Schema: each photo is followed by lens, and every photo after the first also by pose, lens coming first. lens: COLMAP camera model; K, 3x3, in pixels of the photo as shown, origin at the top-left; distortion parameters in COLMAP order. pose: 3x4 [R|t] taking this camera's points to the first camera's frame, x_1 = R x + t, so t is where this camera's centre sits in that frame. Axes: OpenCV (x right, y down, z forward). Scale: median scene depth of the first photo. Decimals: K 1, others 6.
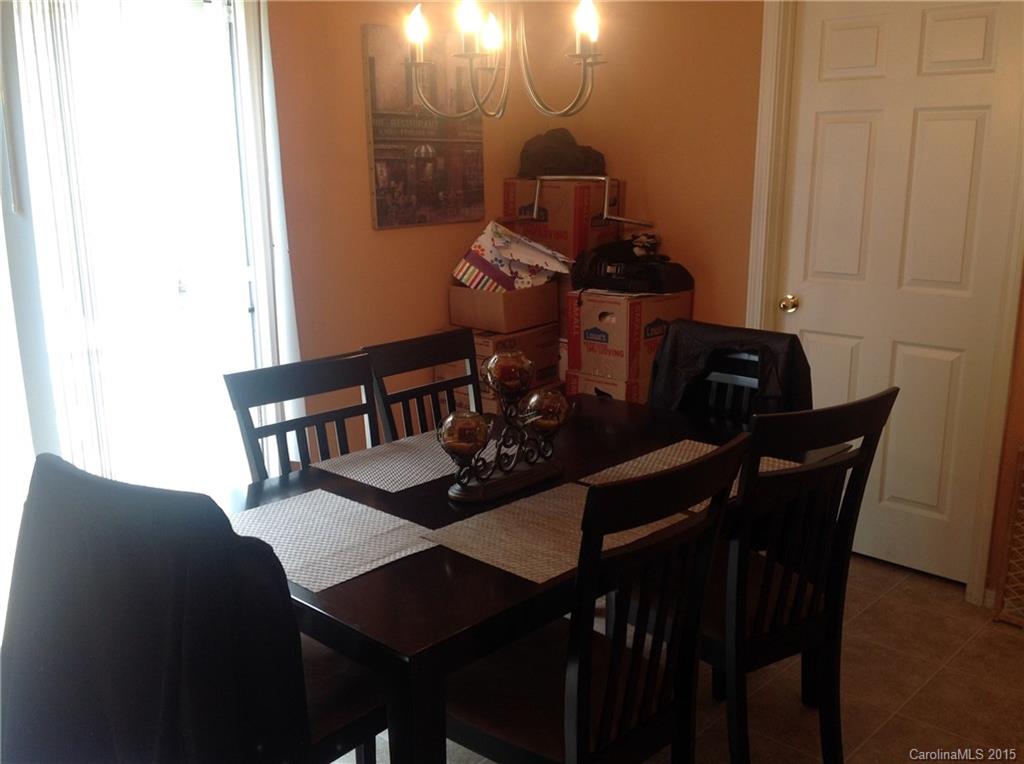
lens RADIAL K [[957.9, 0, 512.0], [0, 957.9, 382.0], [0, 0, 1]] dist [0.095540, -0.176598]
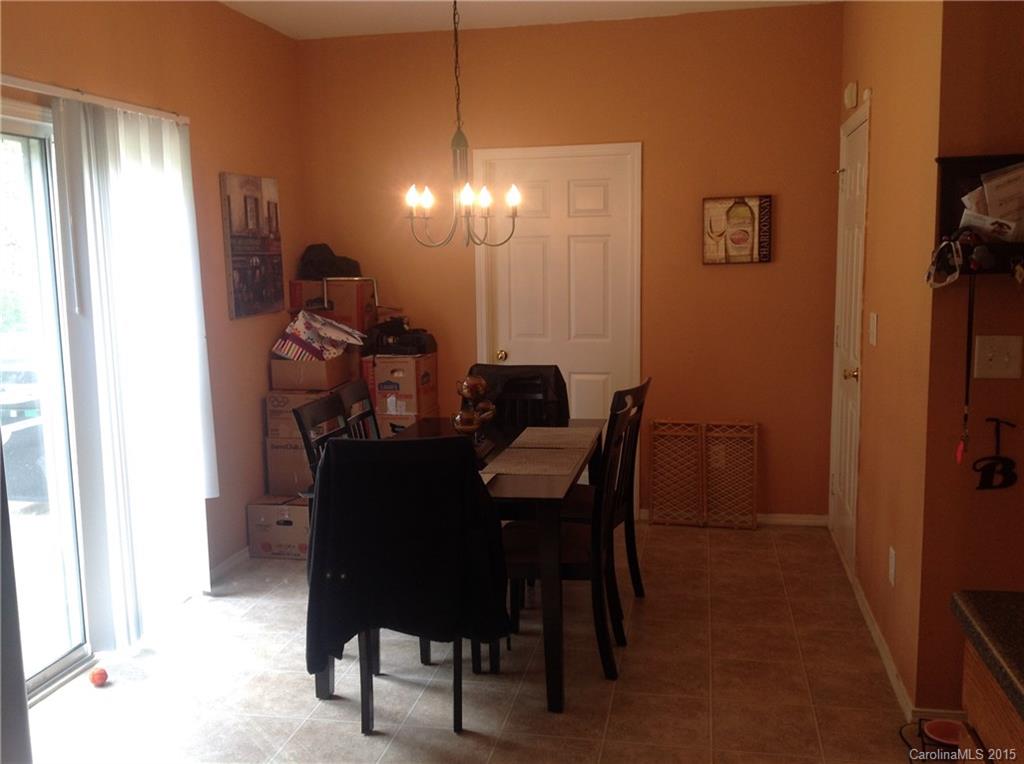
lens RADIAL K [[957.9, 0, 512.0], [0, 957.9, 382.0], [0, 0, 1]] dist [0.095540, -0.176598]
pose [[0.842456, -0.078889, 0.532959, -0.514860], [0.130052, 0.989746, -0.059072, 0.053245], [-0.522834, 0.119078, 0.844077, -0.303177]]
